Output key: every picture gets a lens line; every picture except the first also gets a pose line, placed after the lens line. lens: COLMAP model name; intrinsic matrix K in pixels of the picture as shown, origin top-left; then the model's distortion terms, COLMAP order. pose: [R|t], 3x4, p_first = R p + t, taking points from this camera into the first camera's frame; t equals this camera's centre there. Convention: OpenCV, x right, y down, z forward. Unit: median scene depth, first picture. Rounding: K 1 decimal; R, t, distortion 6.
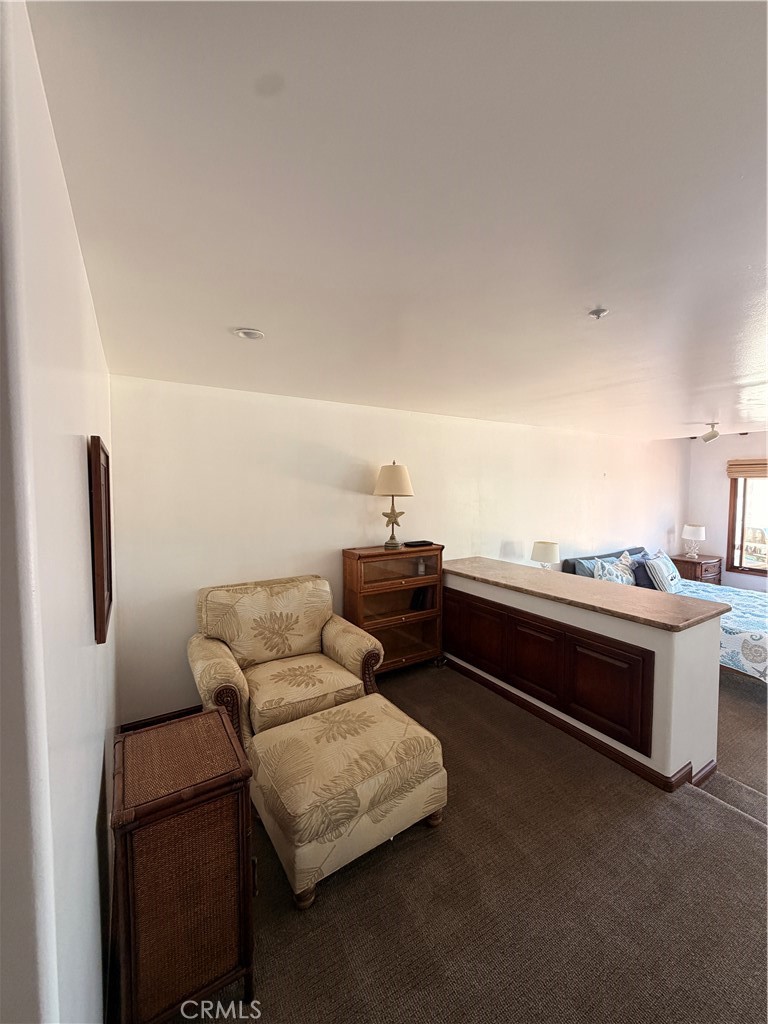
lens RADIAL K [[407.3, 0, 382.8], [0, 407.3, 508.8], [0, 0, 1]] dist [-0.000605, 0.000502]
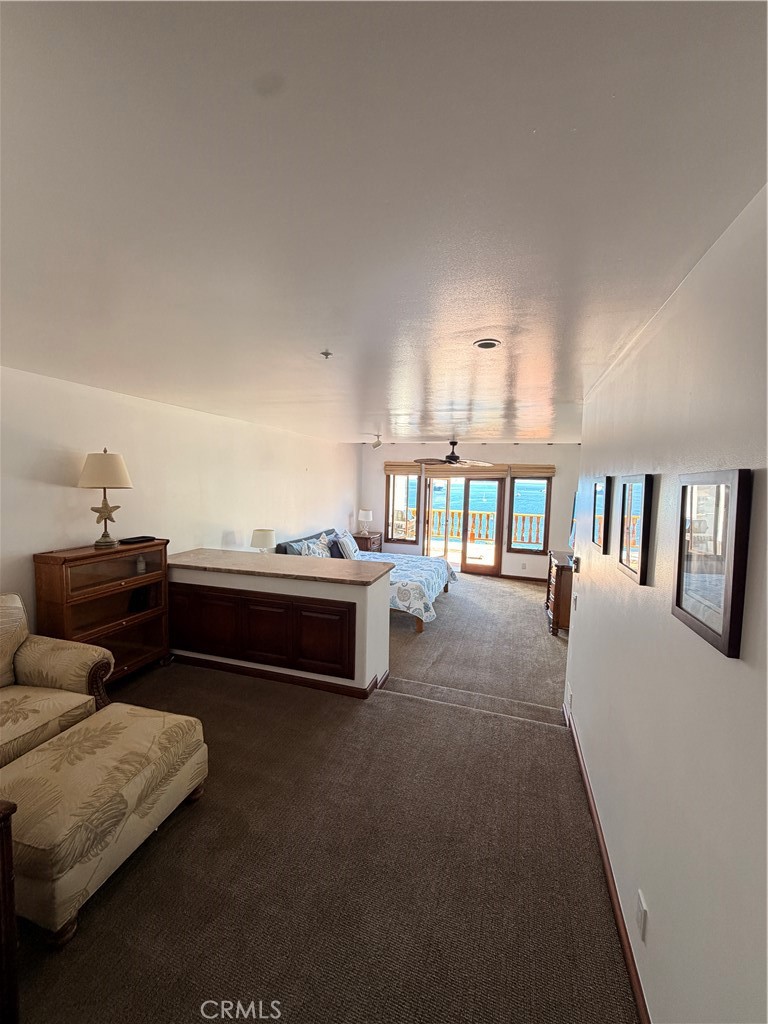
lens RADIAL K [[407.3, 0, 384.1], [0, 407.3, 510.8], [0, 0, 1]] dist [-0.000605, 0.000502]
pose [[0.756059, -0.034438, 0.653597, -0.100077], [0.014234, 0.999244, 0.036186, -0.005896], [-0.654349, -0.018055, 0.755977, -0.066509]]
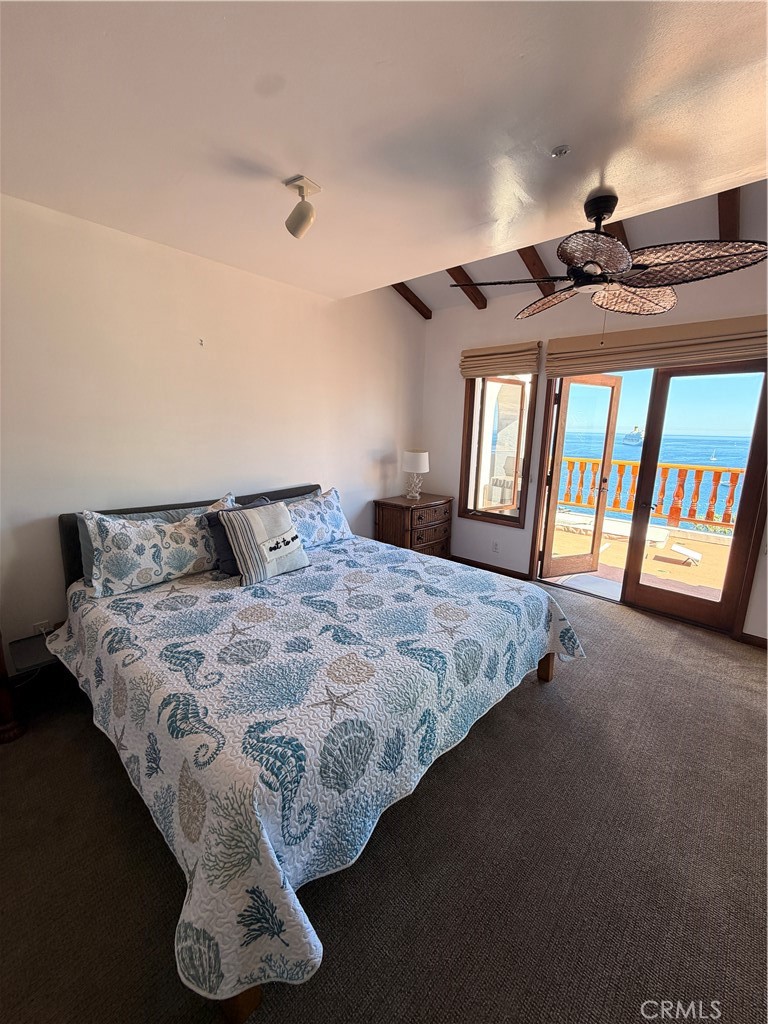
lens RADIAL K [[407.3, 0, 386.7], [0, 407.3, 507.9], [0, 0, 1]] dist [-0.000605, 0.000502]
pose [[0.960766, -0.031093, 0.275613, 1.071341], [-0.009248, 0.989553, 0.143871, 0.077630], [-0.277207, -0.140775, 0.950441, 0.746550]]
